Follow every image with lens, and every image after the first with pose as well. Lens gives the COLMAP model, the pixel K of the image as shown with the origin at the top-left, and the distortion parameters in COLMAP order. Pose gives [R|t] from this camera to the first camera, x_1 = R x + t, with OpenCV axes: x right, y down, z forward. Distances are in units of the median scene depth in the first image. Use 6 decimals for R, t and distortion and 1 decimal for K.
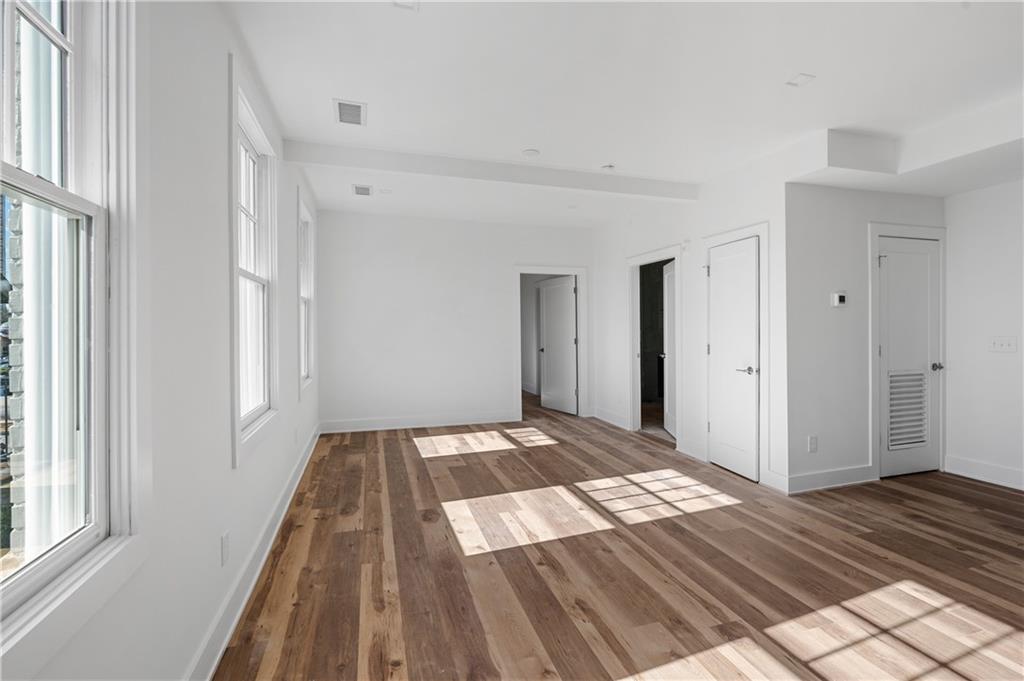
lens RADIAL K [[452.3, 0, 505.9], [0, 452.3, 328.7], [0, 0, 1]] dist [-0.001882, -0.000175]
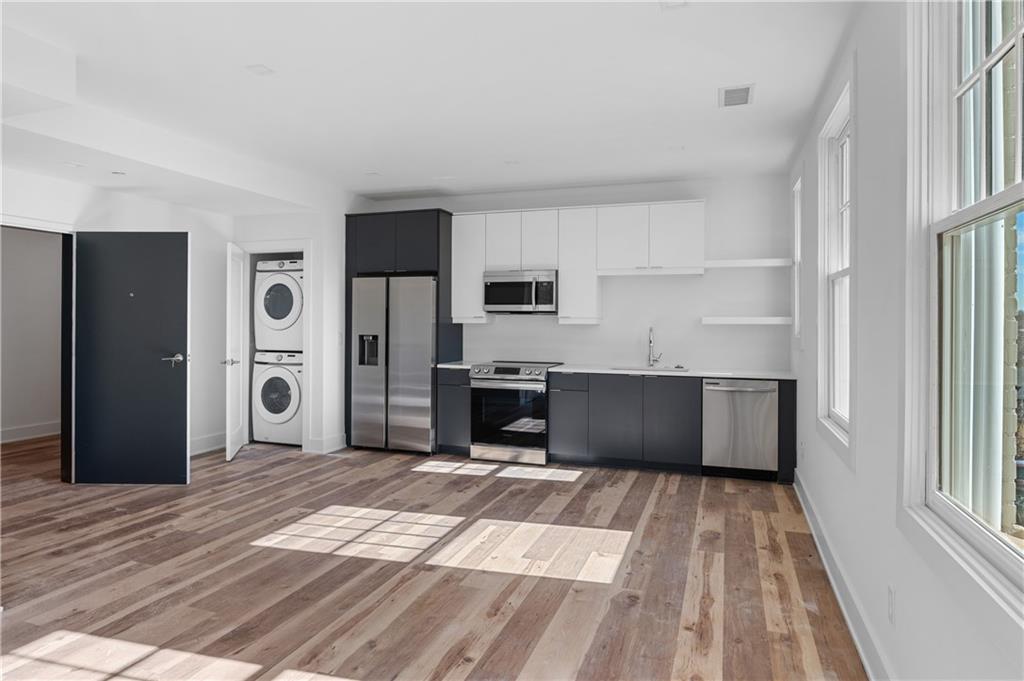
lens RADIAL K [[636.0, 0, 505.7], [0, 636.0, 328.1], [0, 0, 1]] dist [-0.003459, -0.000601]
pose [[-0.809942, -0.001564, 0.586508, -0.525639], [0.001453, 0.999988, 0.004673, -0.008325], [-0.586508, 0.004637, -0.809930, 1.670050]]
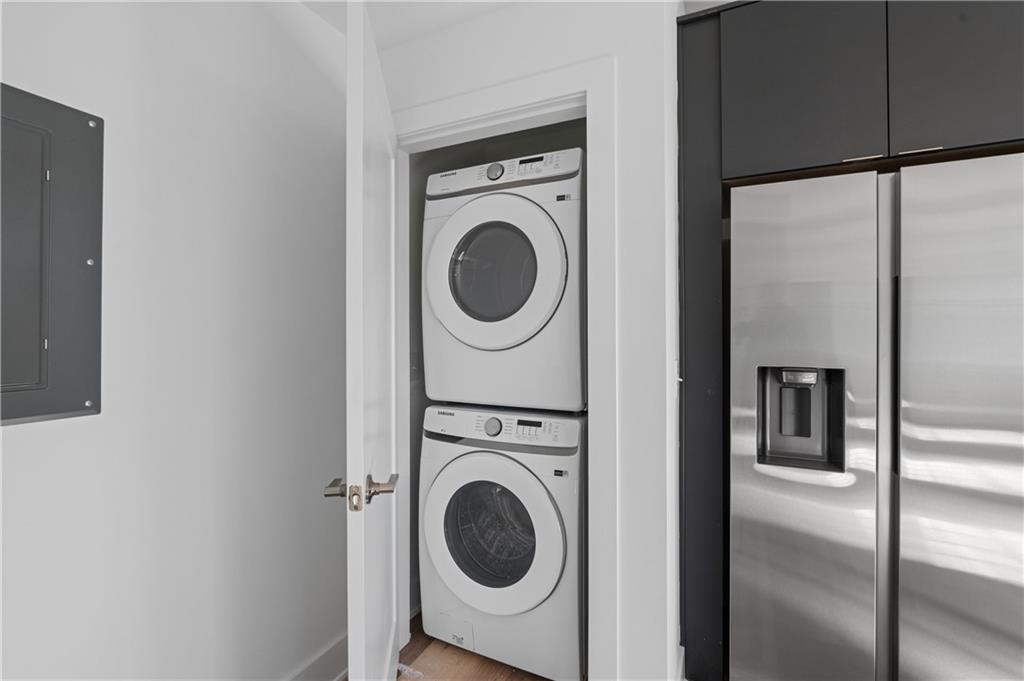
lens RADIAL K [[452.3, 0, 505.9], [0, 452.3, 328.7], [0, 0, 1]] dist [-0.001882, -0.000175]
pose [[-0.745369, 0.008245, 0.666601, 1.146068], [0.008630, 0.999959, -0.002718, -0.018121], [-0.666596, 0.003727, -0.745410, 0.678176]]
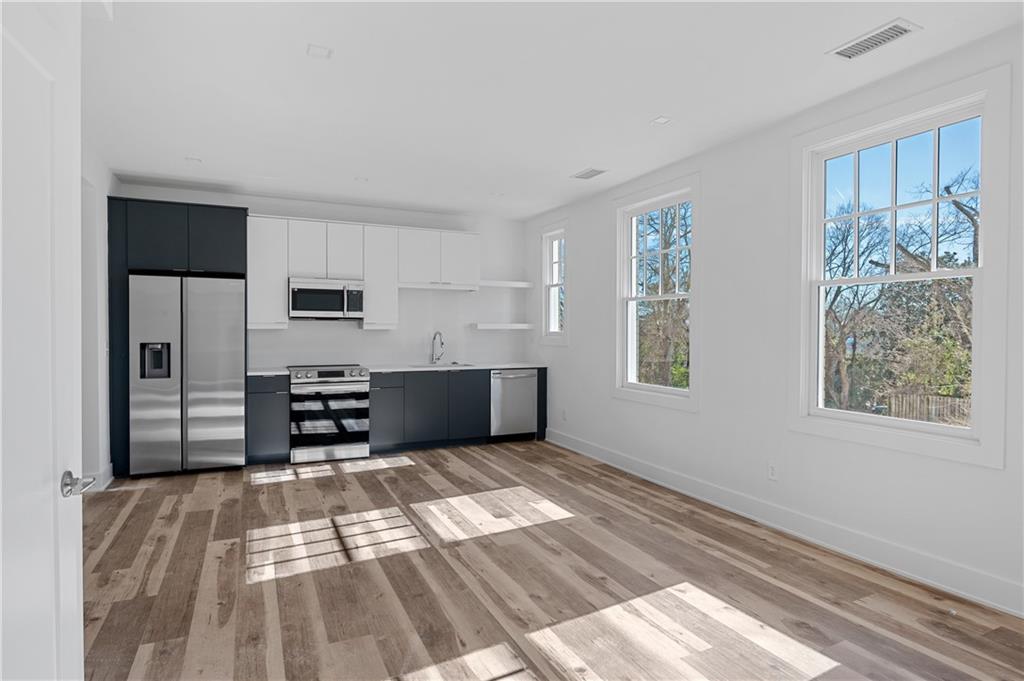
lens RADIAL K [[570.0, 0, 512.0], [0, 570.0, 340.5], [0, 0, 1]] dist [-0.004774, -0.001567]
pose [[-0.985296, 0.008292, -0.170654, 0.443723], [0.004540, 0.999740, 0.022364, -0.015563], [0.170795, 0.021260, -0.985077, 2.026150]]
